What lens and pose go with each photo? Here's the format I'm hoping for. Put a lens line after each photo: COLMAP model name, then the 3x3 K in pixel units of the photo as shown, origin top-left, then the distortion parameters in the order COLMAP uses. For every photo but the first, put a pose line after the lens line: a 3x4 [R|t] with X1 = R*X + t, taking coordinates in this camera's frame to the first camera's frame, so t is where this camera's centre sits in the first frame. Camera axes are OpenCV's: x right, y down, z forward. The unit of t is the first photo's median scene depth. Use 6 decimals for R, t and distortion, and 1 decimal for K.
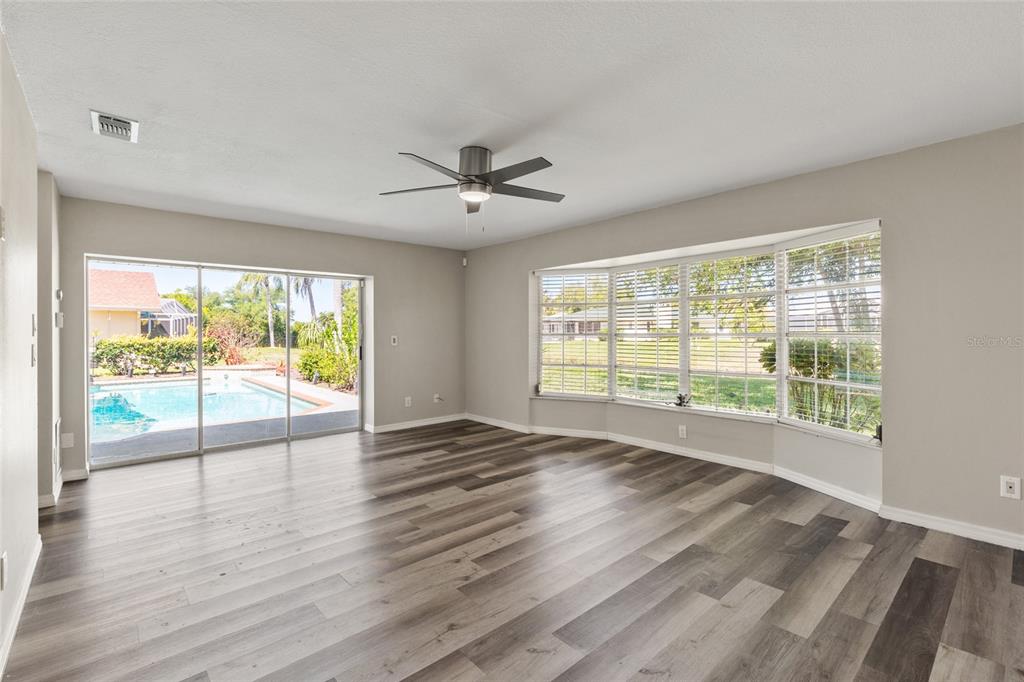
lens RADIAL K [[459.2, 0, 518.7], [0, 459.2, 337.5], [0, 0, 1]] dist [0.001089, -0.000788]
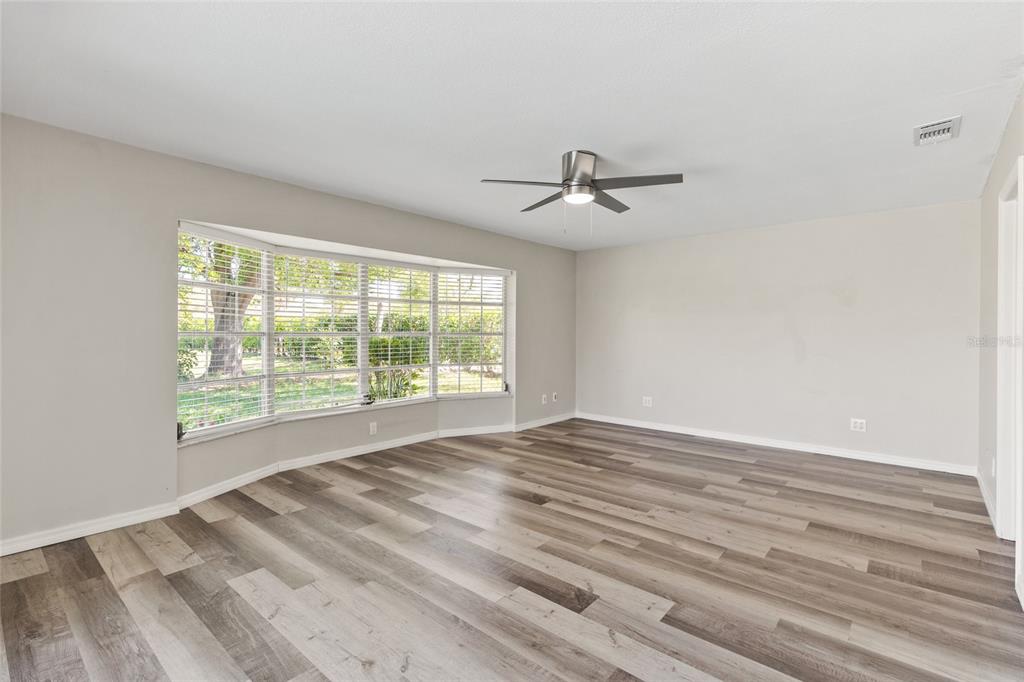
lens RADIAL K [[459.2, 0, 519.5], [0, 459.2, 336.1], [0, 0, 1]] dist [0.001089, -0.000788]
pose [[-0.113265, -0.006039, 0.993546, -0.997942], [0.013139, 0.999885, 0.007576, -0.006138], [-0.993478, 0.013912, -0.113173, 1.131860]]
